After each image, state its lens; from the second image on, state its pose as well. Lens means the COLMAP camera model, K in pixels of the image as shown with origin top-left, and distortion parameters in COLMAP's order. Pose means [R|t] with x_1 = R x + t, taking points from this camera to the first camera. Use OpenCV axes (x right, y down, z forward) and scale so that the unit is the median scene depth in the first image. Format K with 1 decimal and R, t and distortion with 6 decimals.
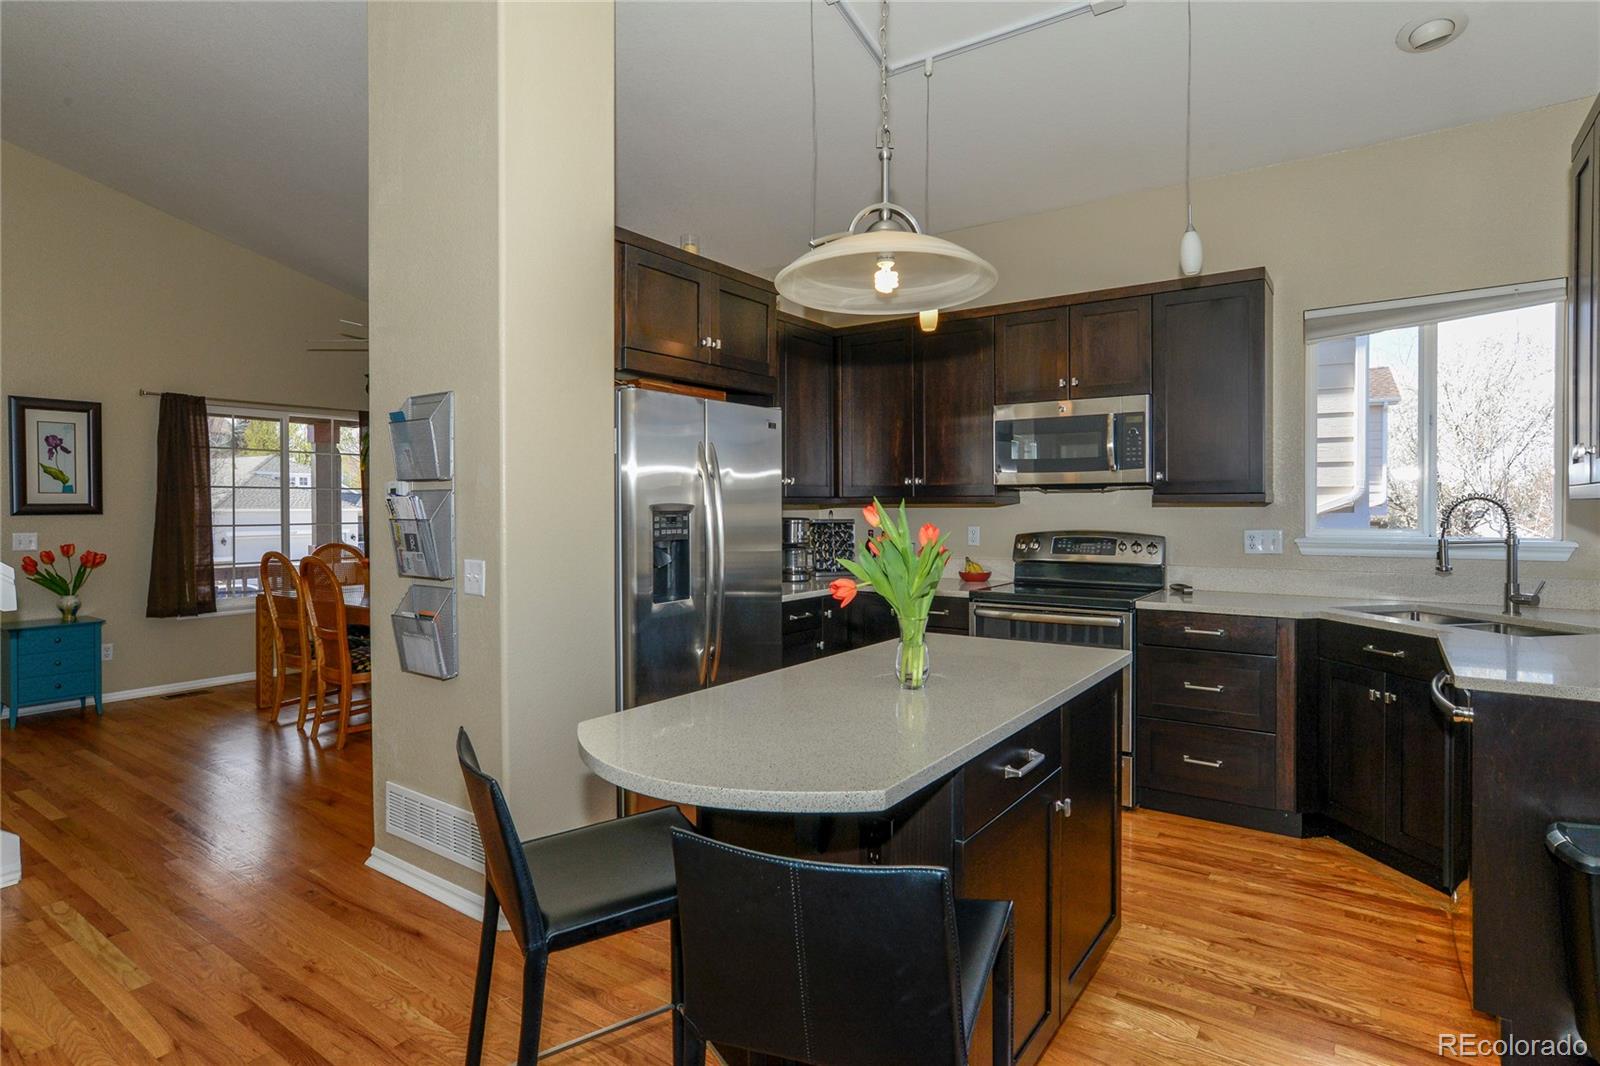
lens RADIAL K [[799.8, 0, 821.9], [0, 799.8, 520.5], [0, 0, 1]] dist [-0.010715, 0.001996]
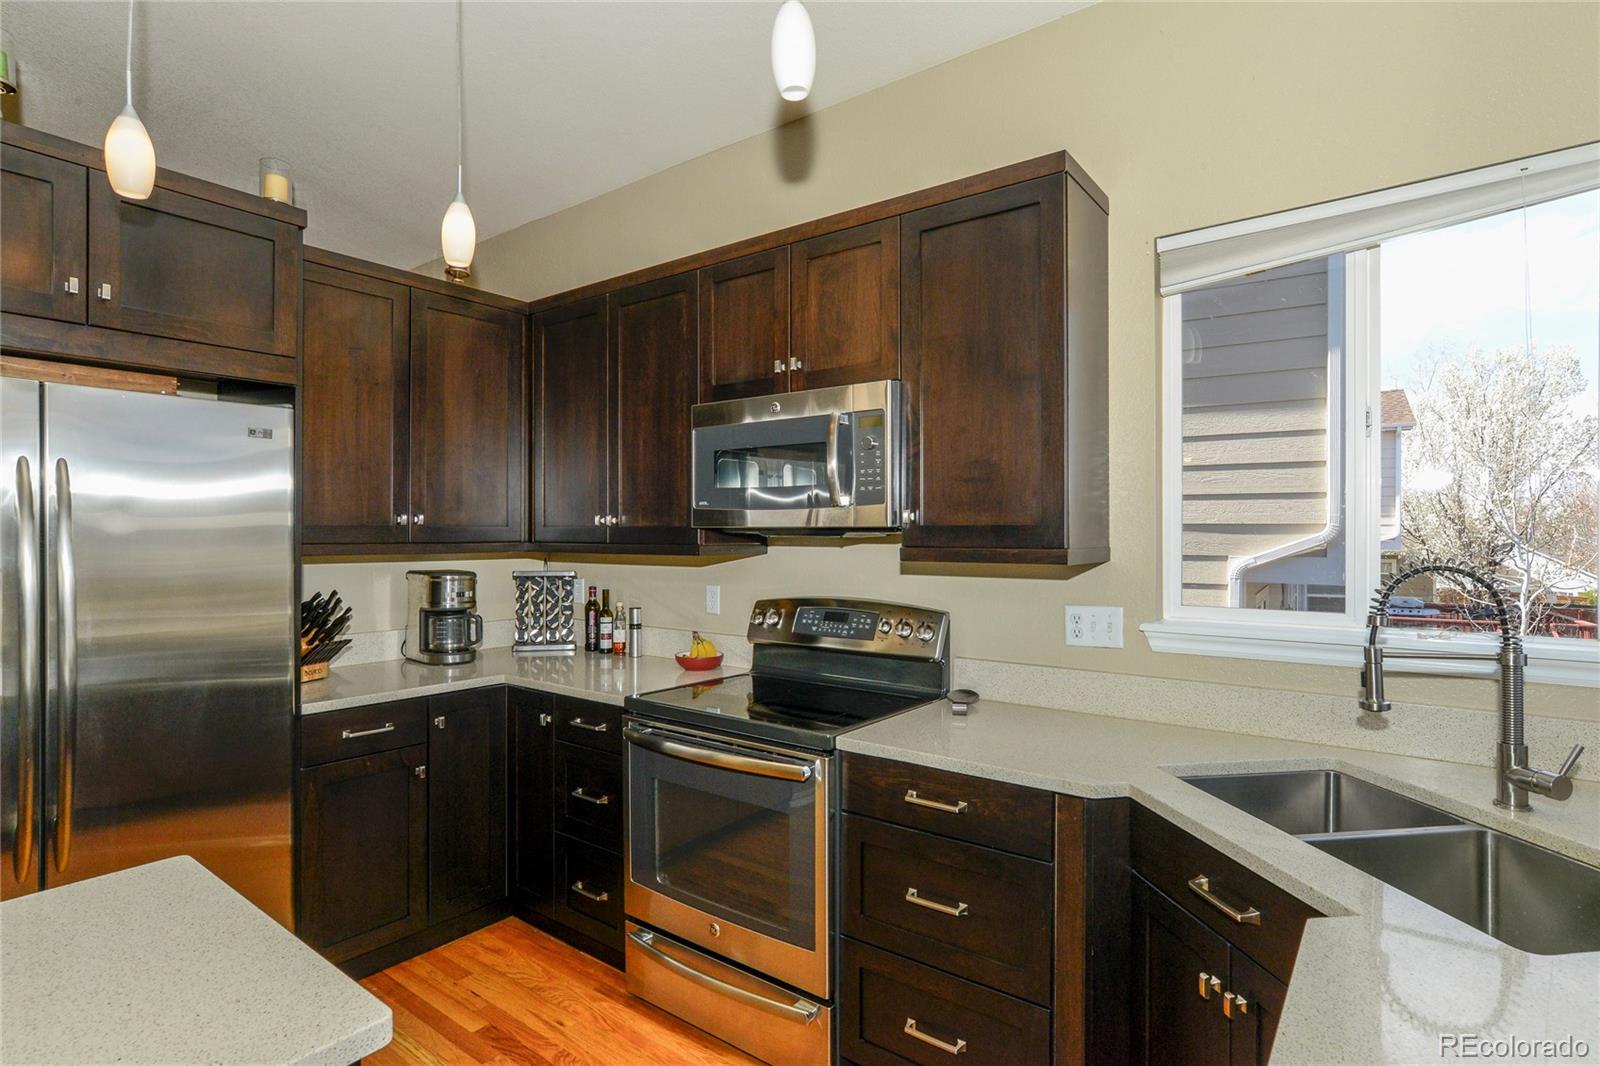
lens RADIAL K [[799.8, 0, 794.6], [0, 799.8, 538.4], [0, 0, 1]] dist [-0.010715, 0.001996]
pose [[0.999134, 0.004864, -0.041319, 0.351306], [-0.005403, 0.999901, -0.012957, -0.030105], [0.041252, 0.013169, 0.999062, 0.387139]]
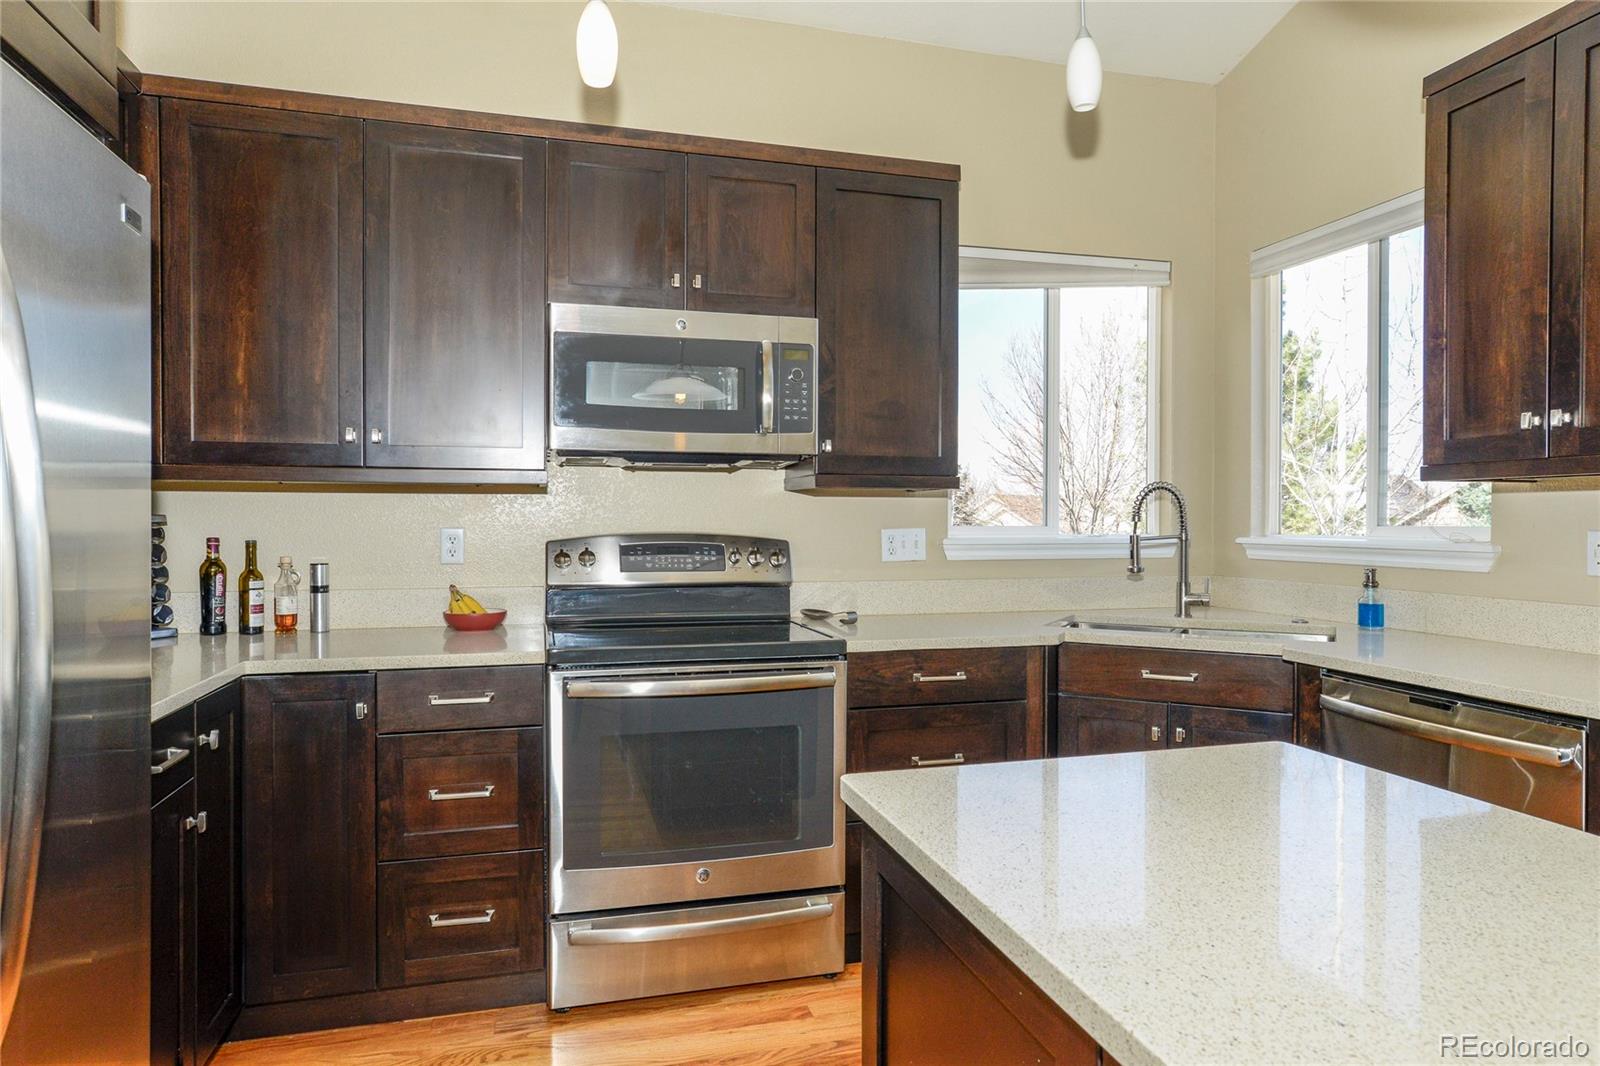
lens RADIAL K [[932.0, 0, 807.0], [0, 932.0, 524.4], [0, 0, 1]] dist [-0.006353, 0.000682]
pose [[0.649107, 0.000728, 0.760697, -0.164503], [0.007618, 0.999943, -0.007458, 0.013671], [-0.760659, 0.010637, 0.649064, 0.500619]]
